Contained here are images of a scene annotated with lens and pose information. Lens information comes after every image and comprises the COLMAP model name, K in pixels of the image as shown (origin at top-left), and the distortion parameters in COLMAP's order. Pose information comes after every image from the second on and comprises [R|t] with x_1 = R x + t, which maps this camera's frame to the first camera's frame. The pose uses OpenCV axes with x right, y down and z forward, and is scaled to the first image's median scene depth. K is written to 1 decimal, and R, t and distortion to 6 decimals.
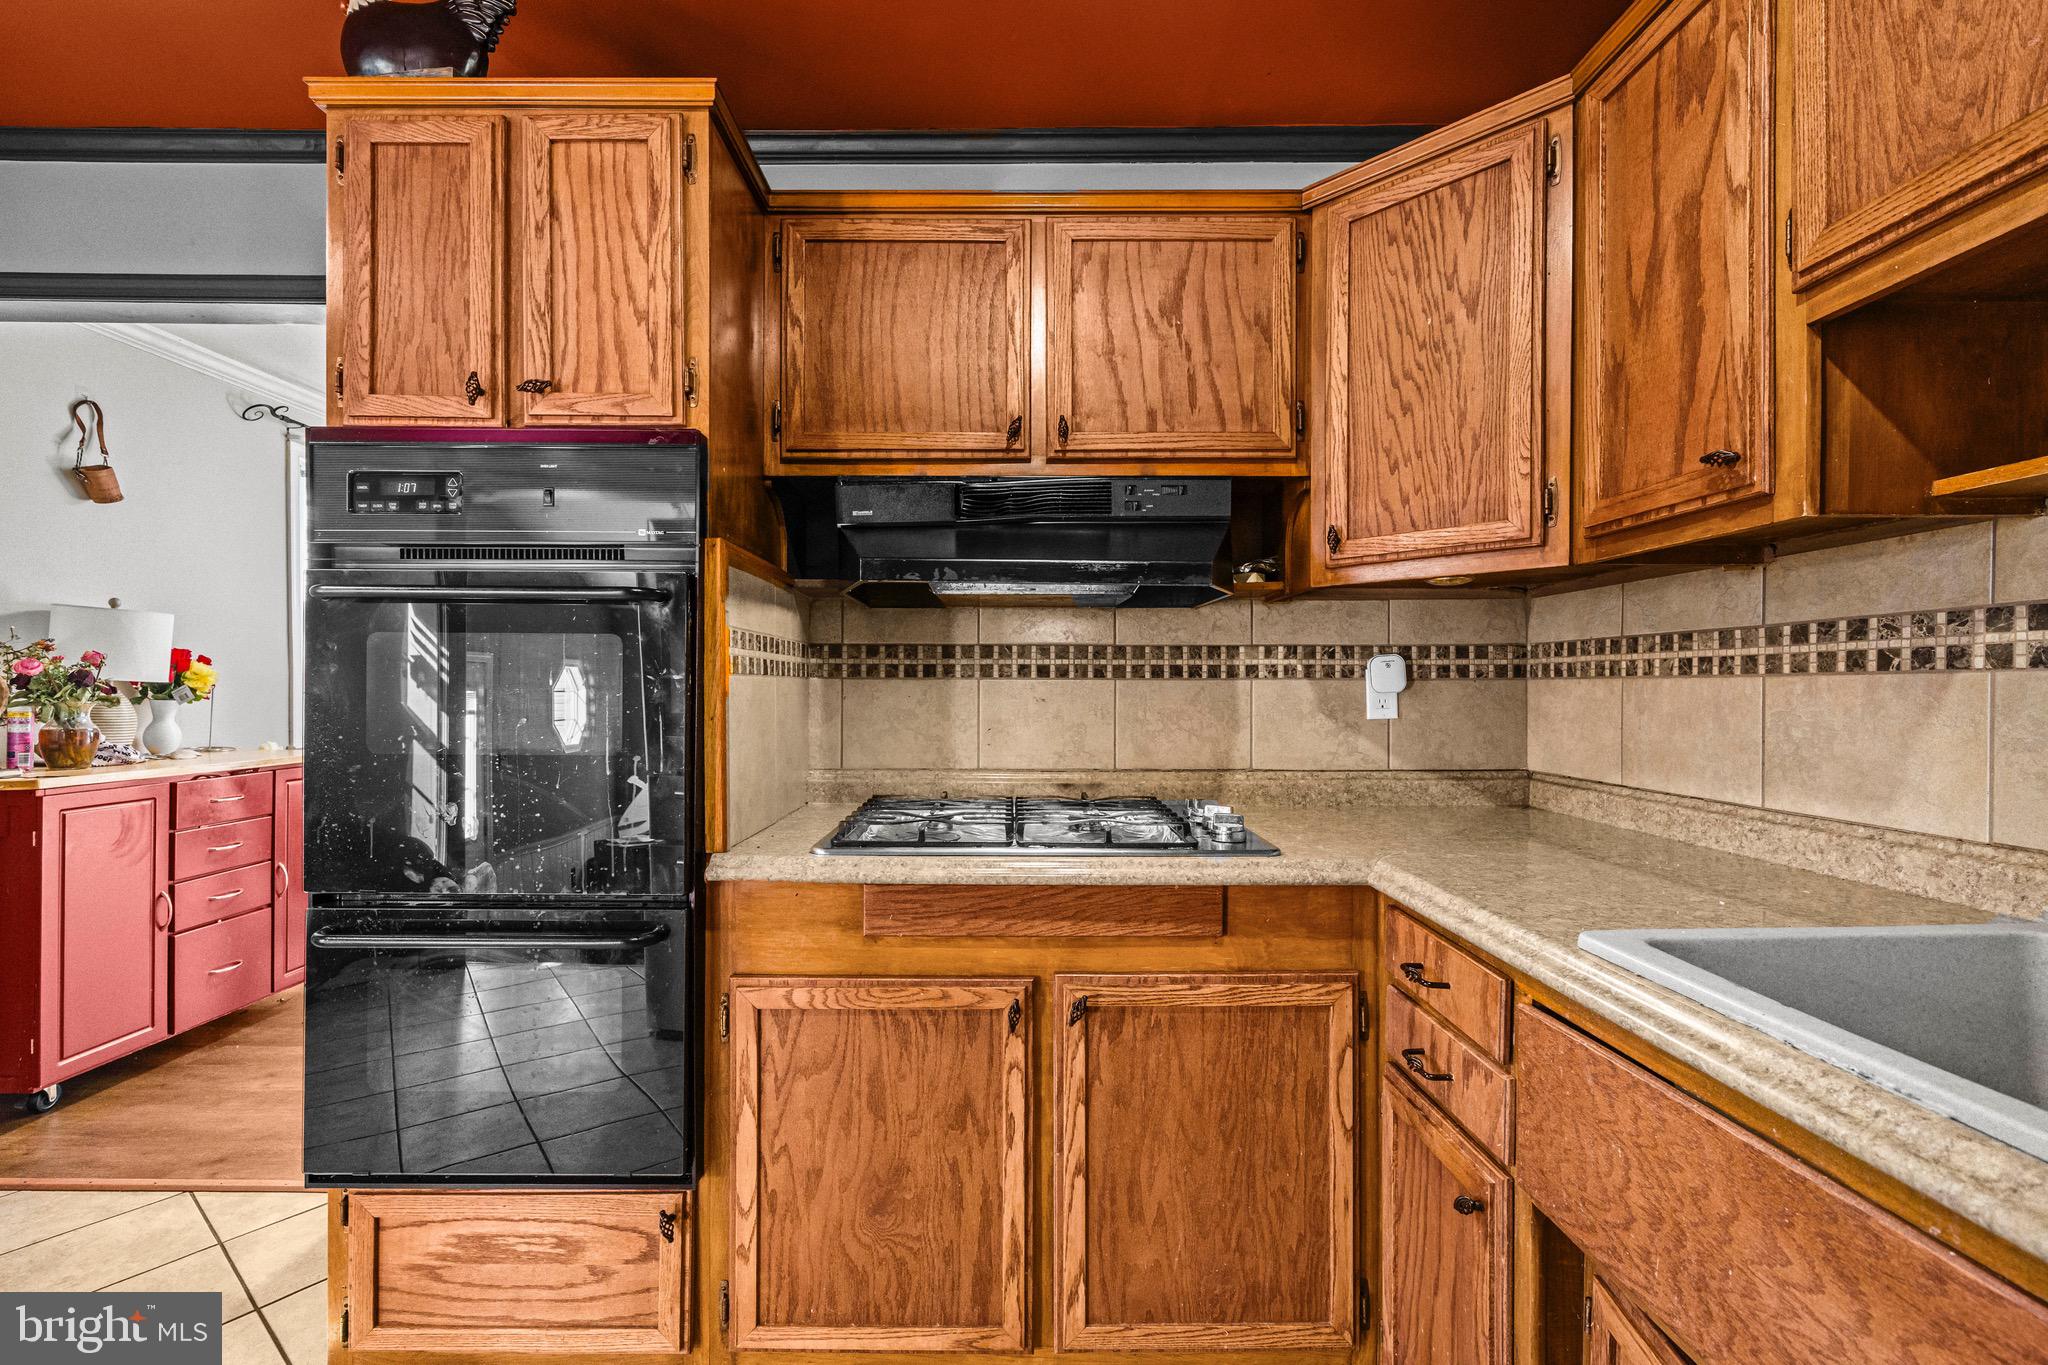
lens RADIAL K [[859.4, 0, 1009.5], [0, 859.4, 694.1], [0, 0, 1]] dist [-0.000739, 0.000209]
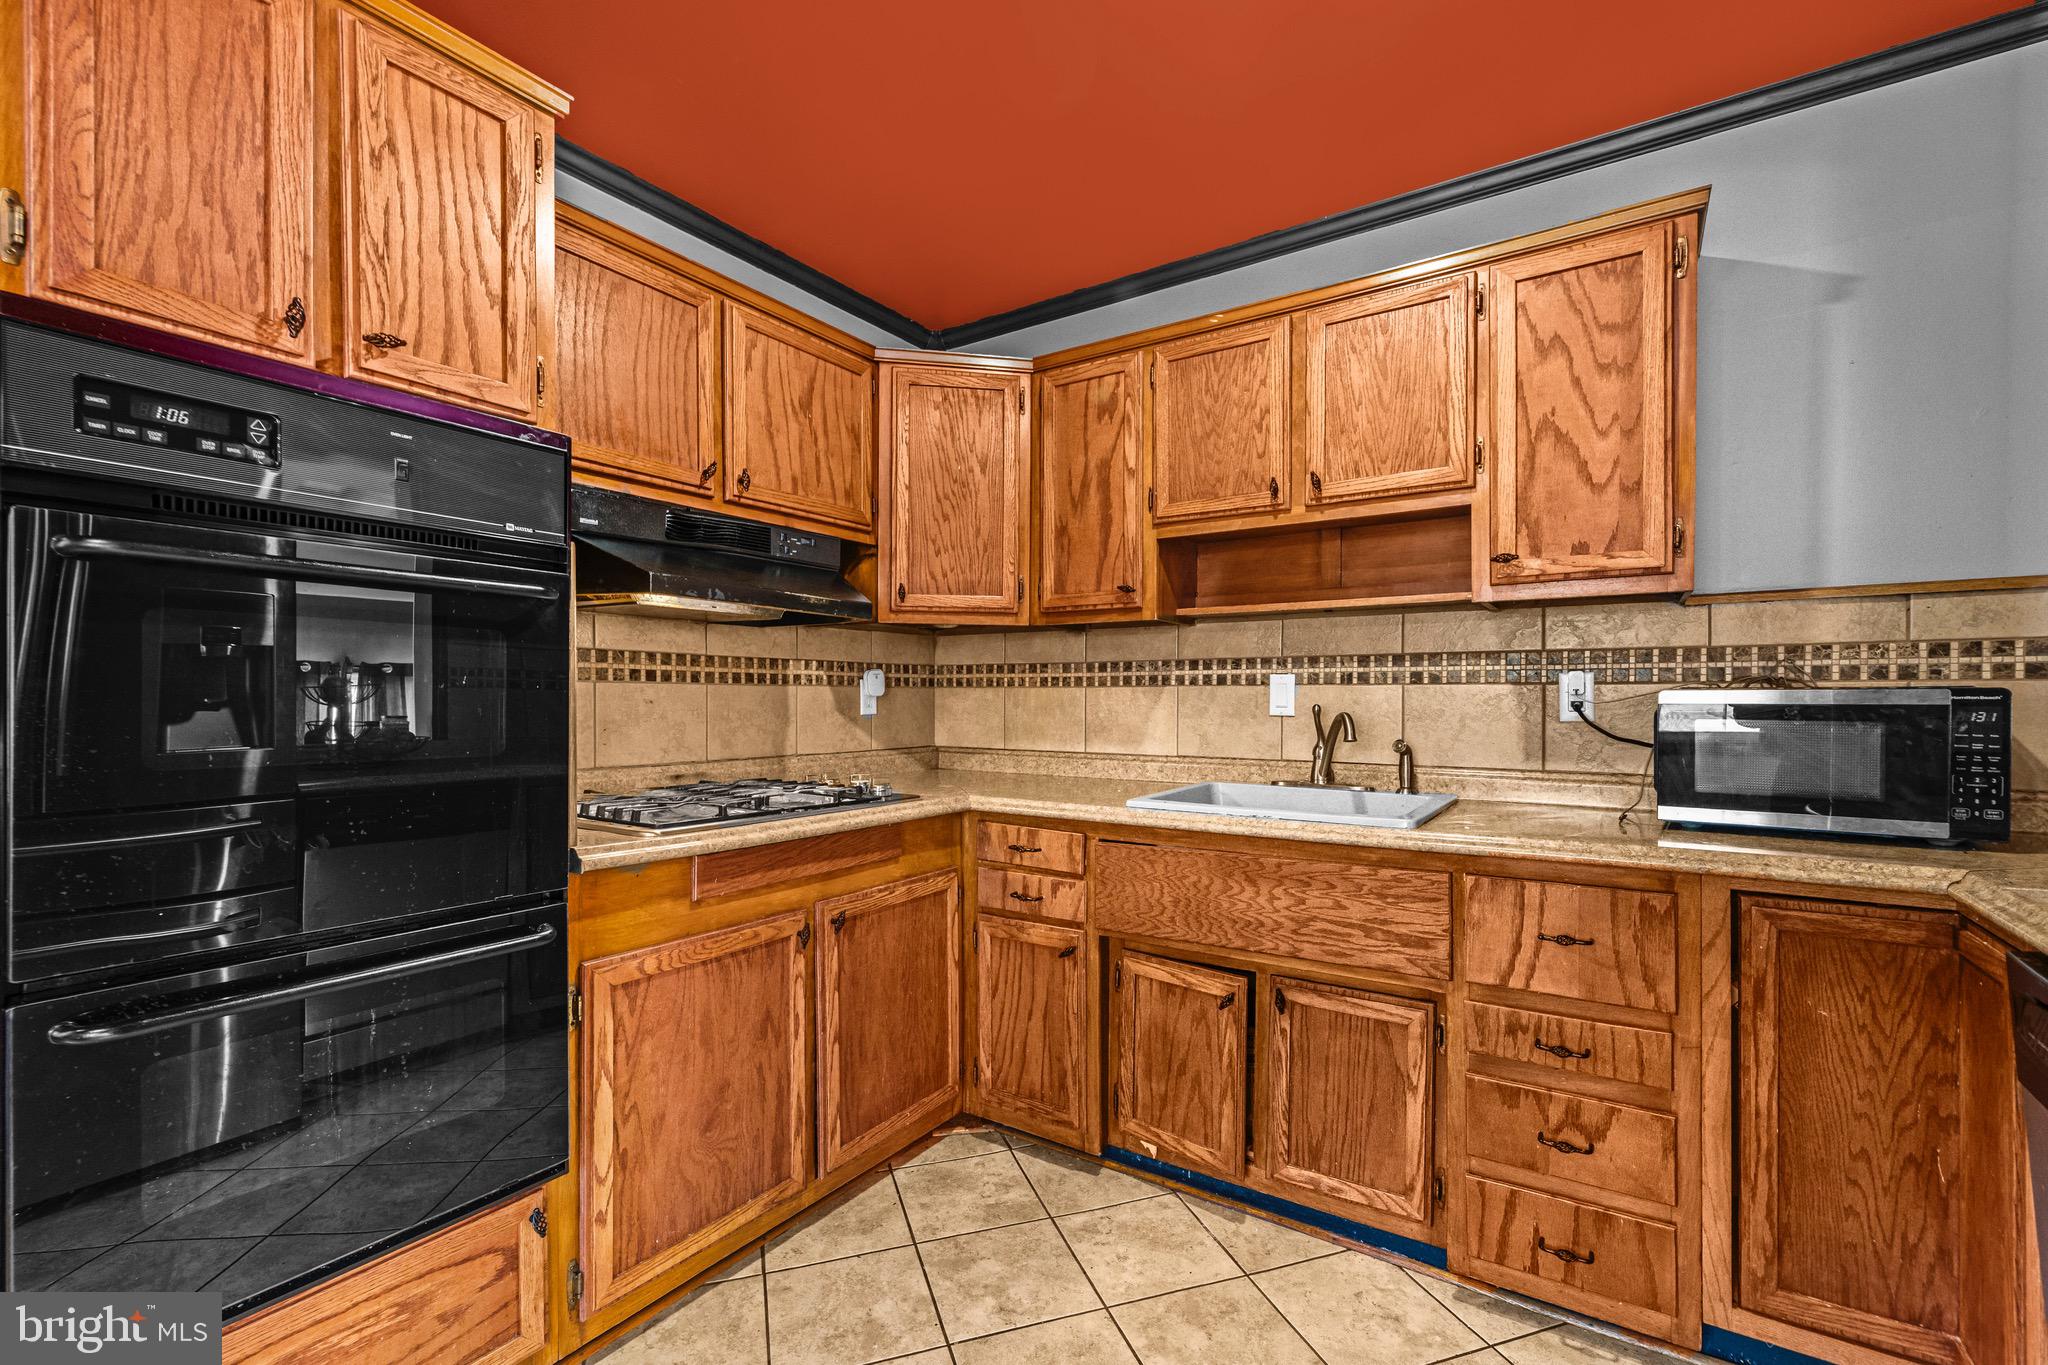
lens RADIAL K [[882.8, 0, 1014.8], [0, 882.8, 708.2], [0, 0, 1]] dist [-0.000367, -0.000293]
pose [[0.566047, -0.008216, 0.824332, -0.914649], [0.003598, 0.999965, 0.007496, 0.012193], [-0.824365, -0.001277, 0.566057, -0.040437]]
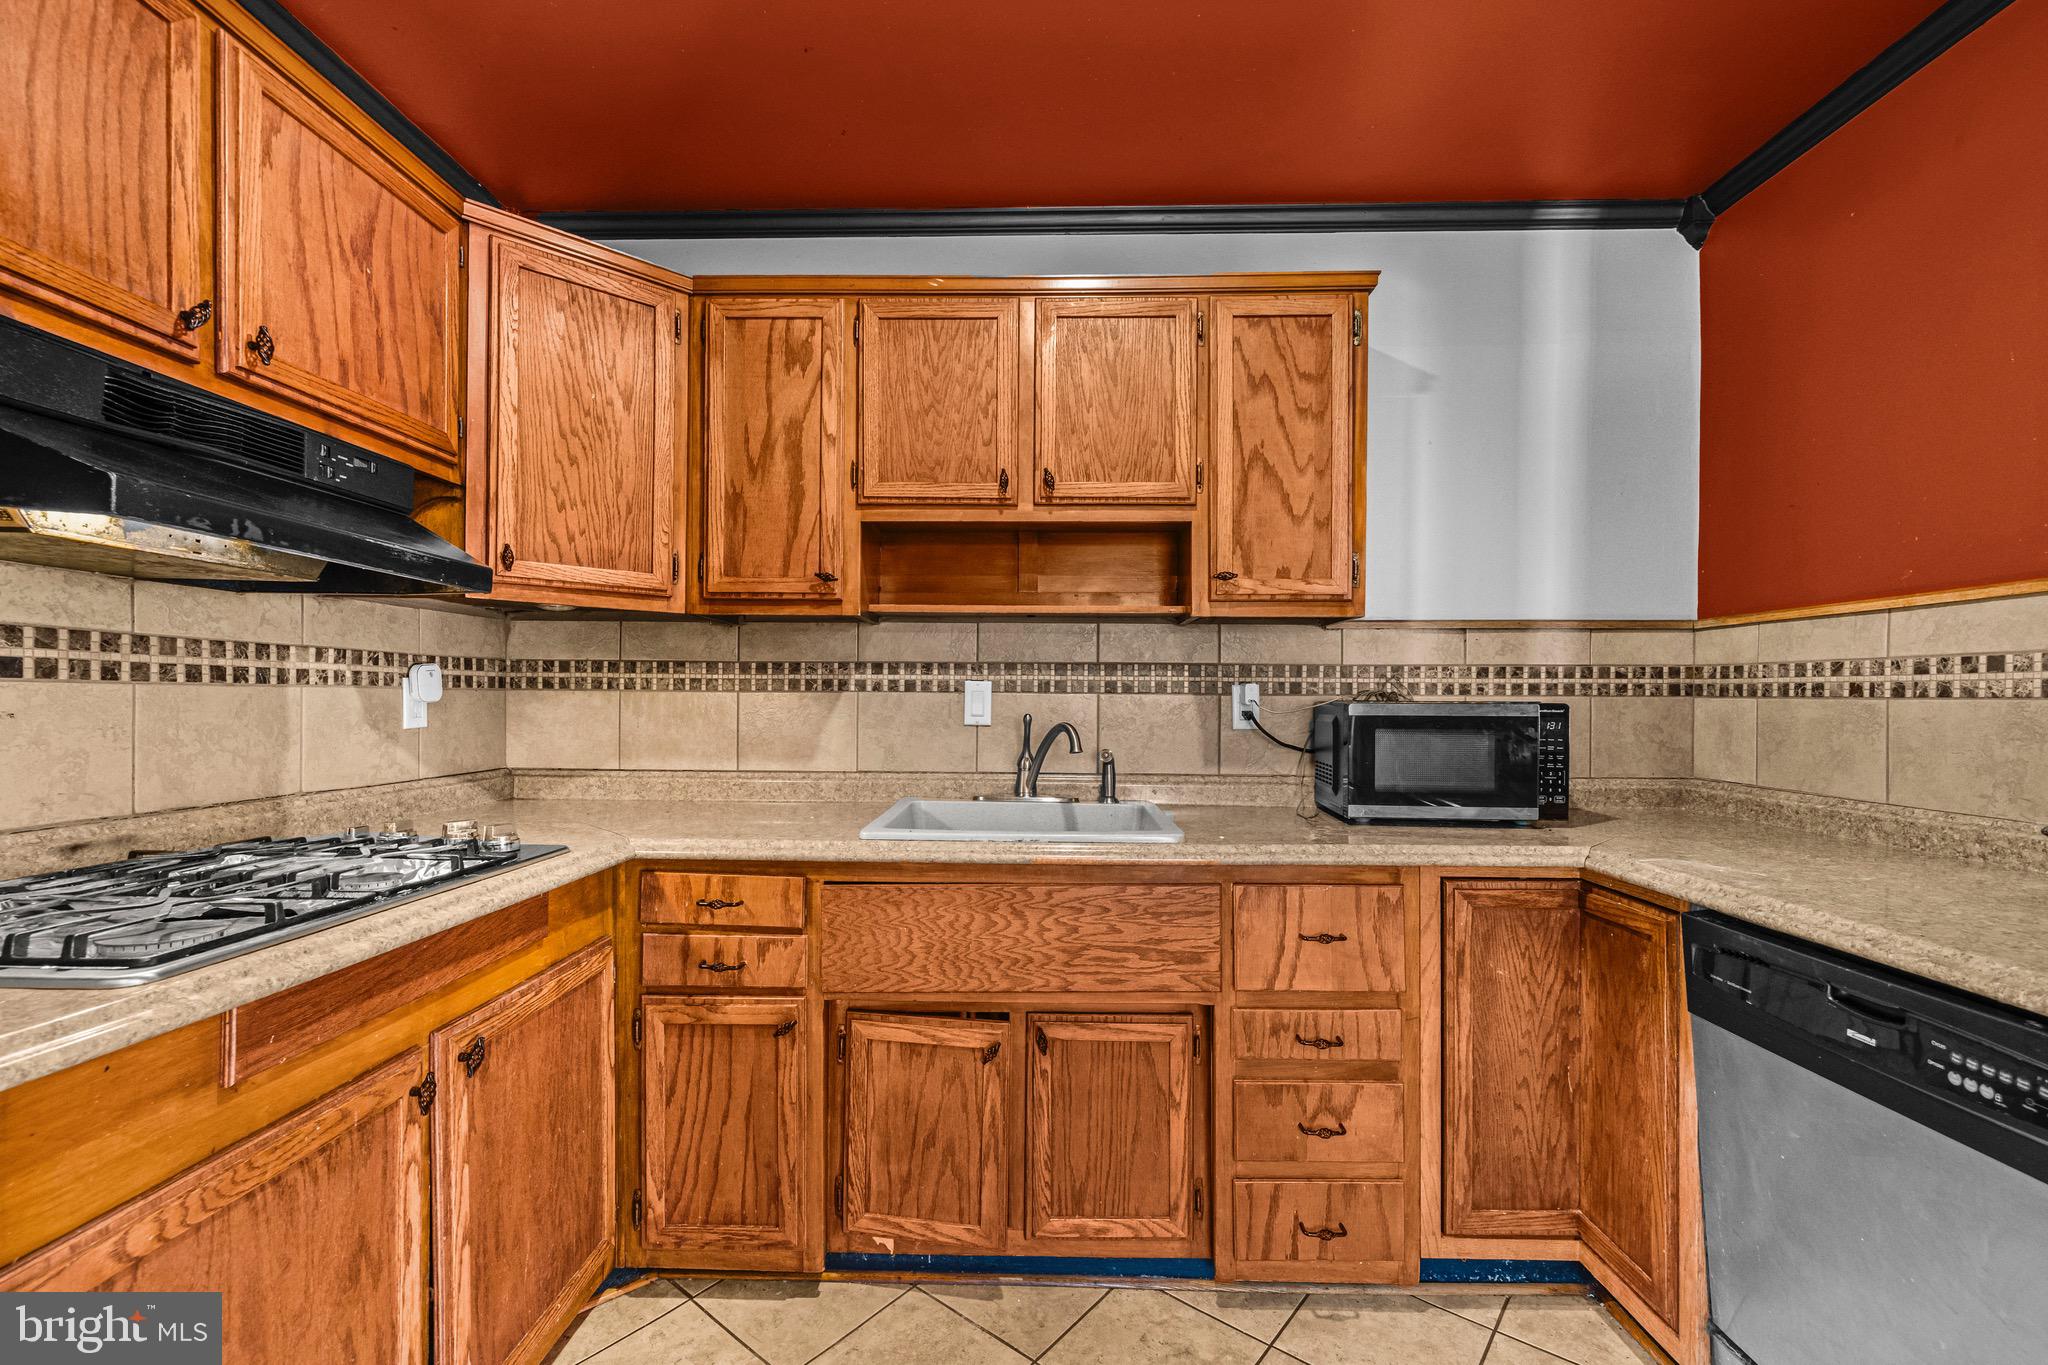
lens RADIAL K [[882.8, 0, 1014.4], [0, 882.8, 702.3], [0, 0, 1]] dist [-0.000367, -0.000293]
pose [[0.033151, -0.003291, 0.999445, -0.806785], [-0.000281, 0.999995, 0.003302, -0.006112], [-0.999450, -0.000390, 0.033150, 0.396855]]
